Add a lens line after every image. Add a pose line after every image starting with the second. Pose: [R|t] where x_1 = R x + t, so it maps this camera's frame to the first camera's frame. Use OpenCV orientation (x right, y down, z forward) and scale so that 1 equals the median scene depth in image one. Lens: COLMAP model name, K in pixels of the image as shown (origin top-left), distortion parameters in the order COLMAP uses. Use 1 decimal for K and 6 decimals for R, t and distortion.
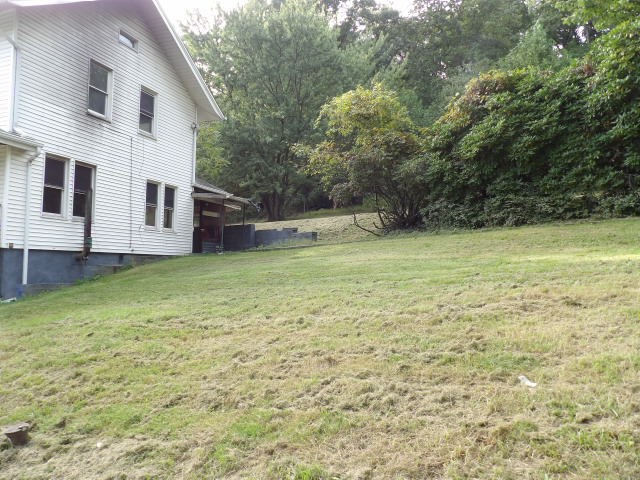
lens RADIAL K [[456.6, 0, 320.0], [0, 456.6, 240.0], [0, 0, 1]] dist [-0.035135, 0.037665]
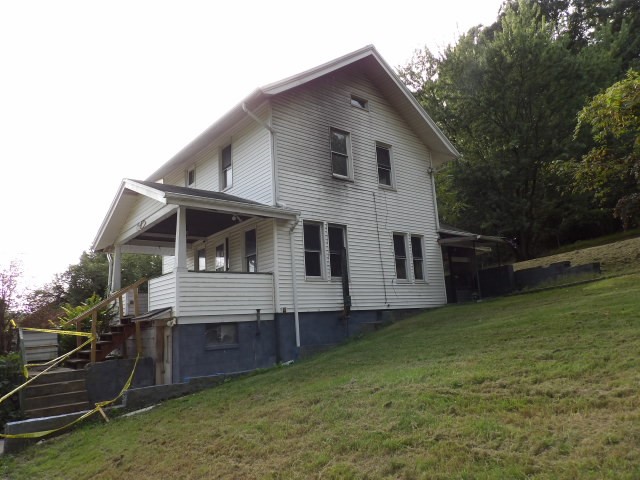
lens RADIAL K [[456.6, 0, 320.0], [0, 456.6, 240.0], [0, 0, 1]] dist [-0.035135, 0.037665]
pose [[0.868358, -0.158074, -0.470070, -0.064100], [0.101921, 0.984492, -0.142786, 0.009083], [0.485351, 0.076079, 0.871003, 0.076752]]
